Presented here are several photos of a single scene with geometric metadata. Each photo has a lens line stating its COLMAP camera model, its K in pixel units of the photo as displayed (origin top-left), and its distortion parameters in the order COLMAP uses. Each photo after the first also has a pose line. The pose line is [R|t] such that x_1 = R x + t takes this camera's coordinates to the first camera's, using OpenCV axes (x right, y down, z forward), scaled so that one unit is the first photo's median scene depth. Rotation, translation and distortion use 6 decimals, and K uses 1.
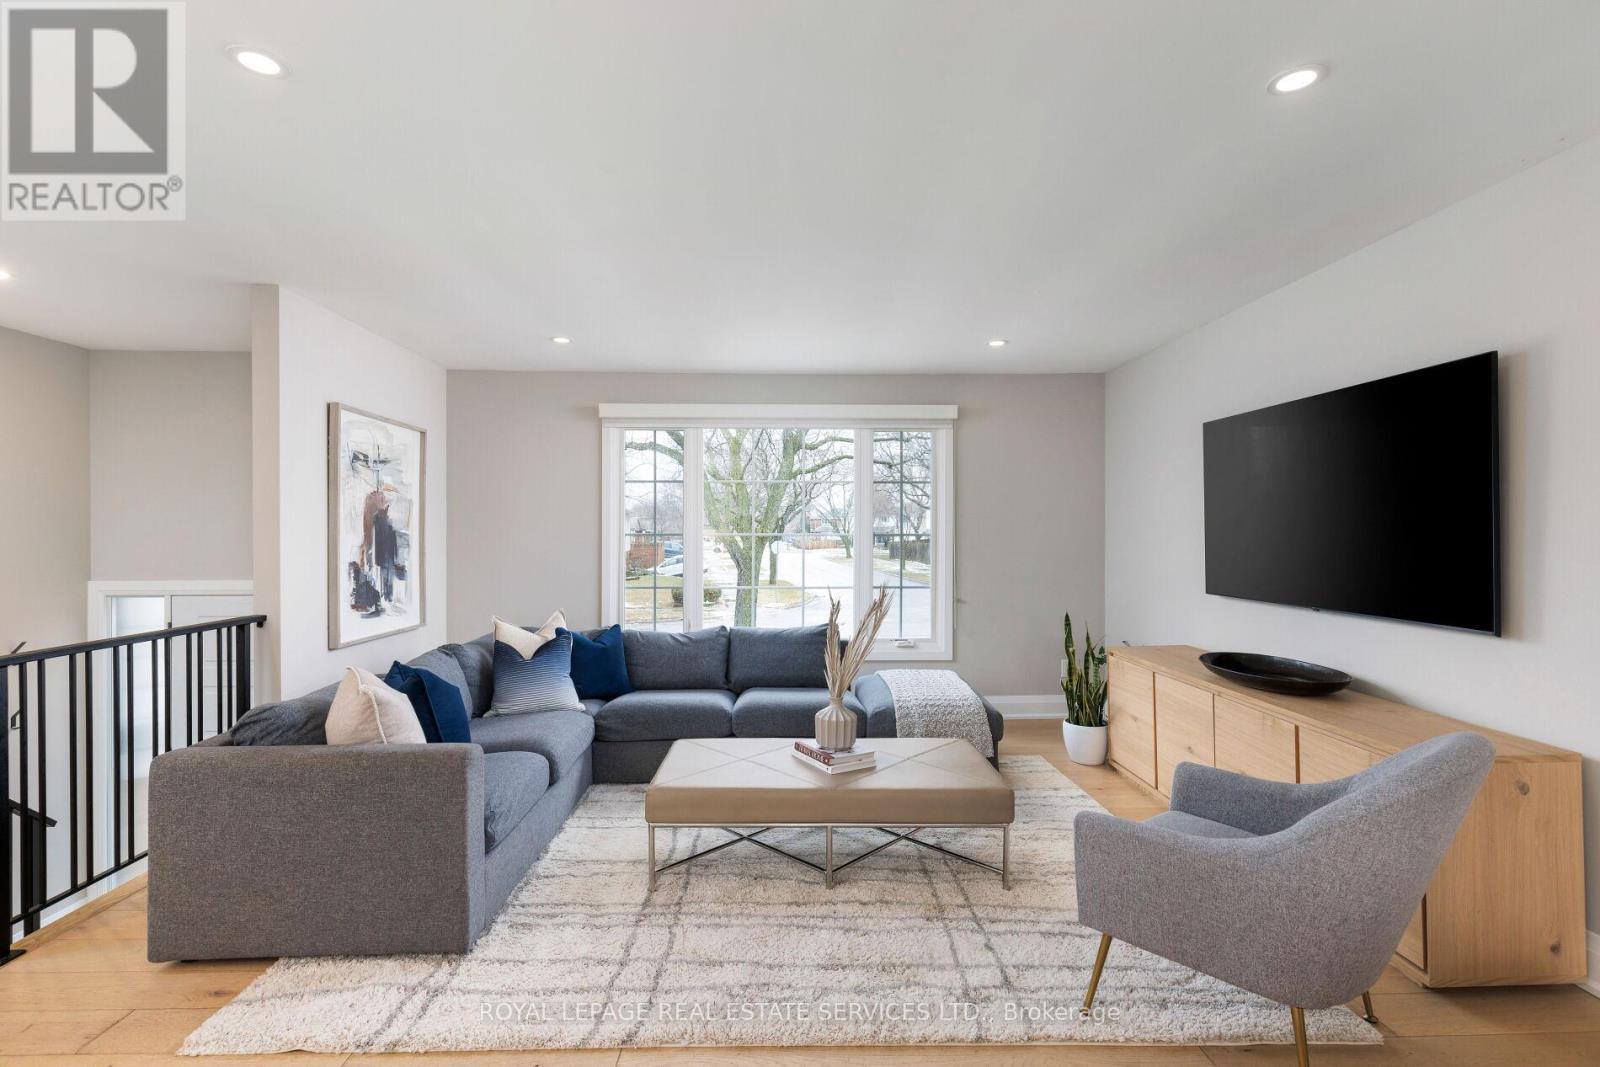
lens RADIAL K [[723.4, 0, 797.2], [0, 723.4, 534.4], [0, 0, 1]] dist [0.003593, -0.000878]
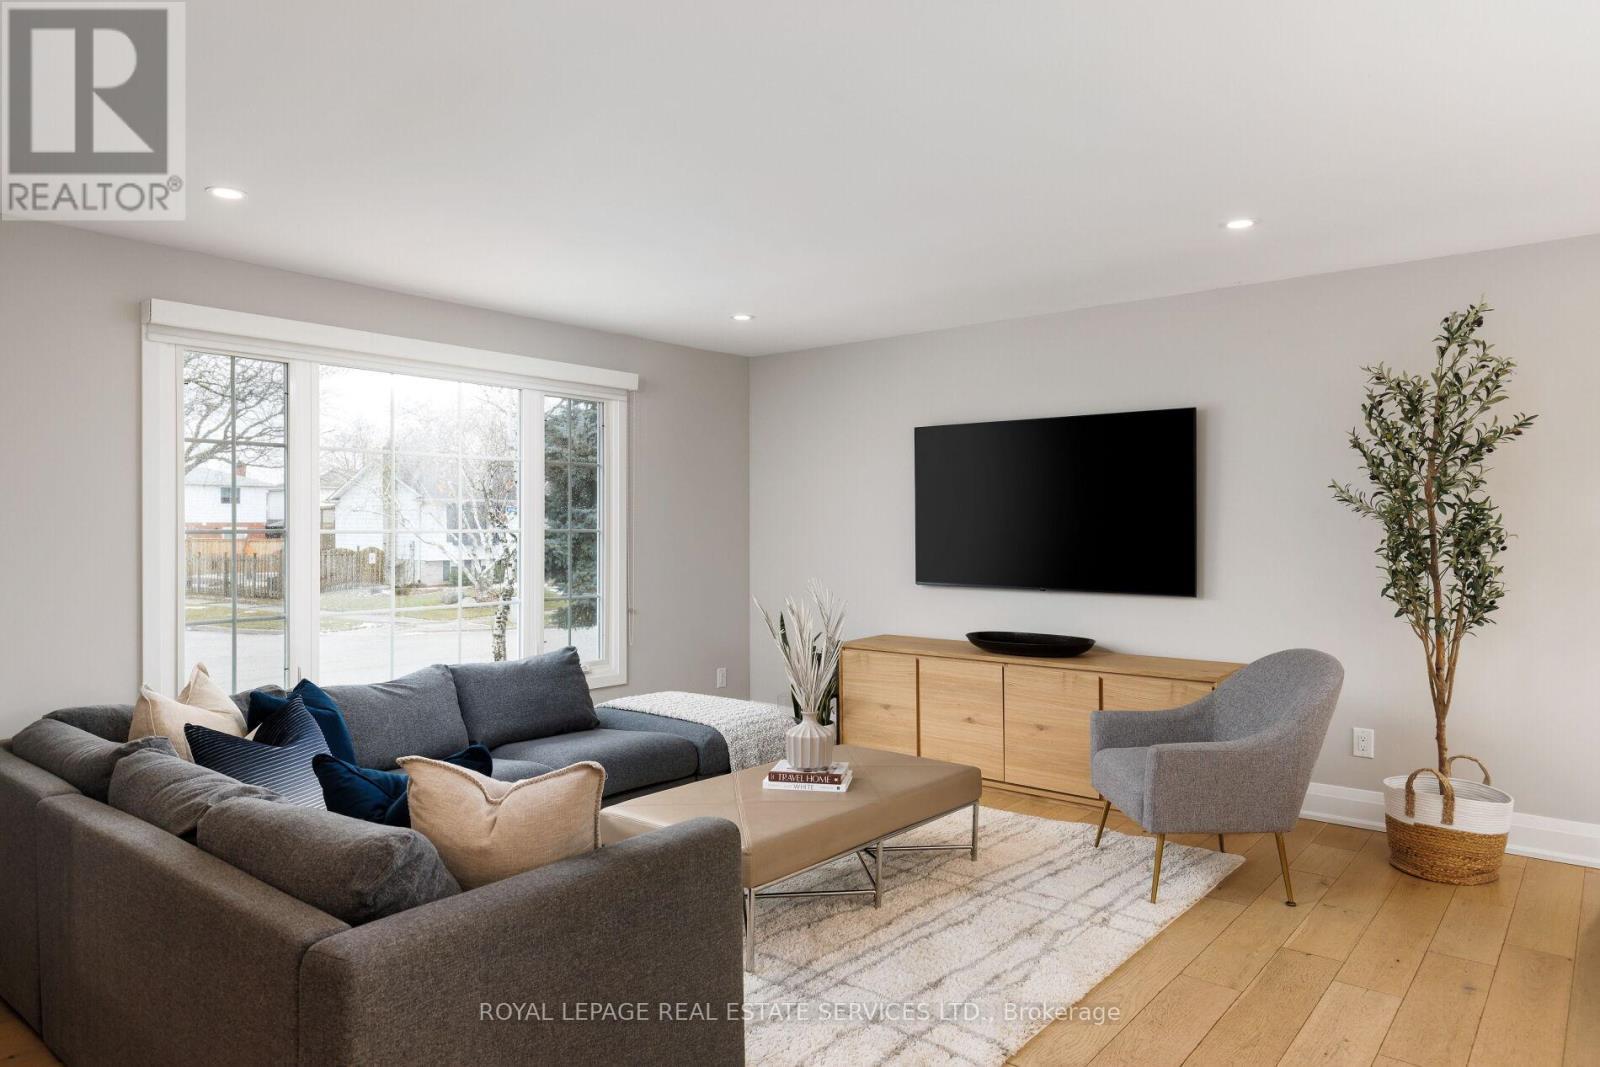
lens RADIAL K [[979.9, 0, 796.3], [0, 979.9, 531.8], [0, 0, 1]] dist [0.010701, -0.000094]
pose [[0.662563, -0.001343, 0.749005, -0.870422], [0.000661, 0.999999, 0.001208, 0.001237], [-0.749006, -0.000305, 0.662563, 0.211193]]
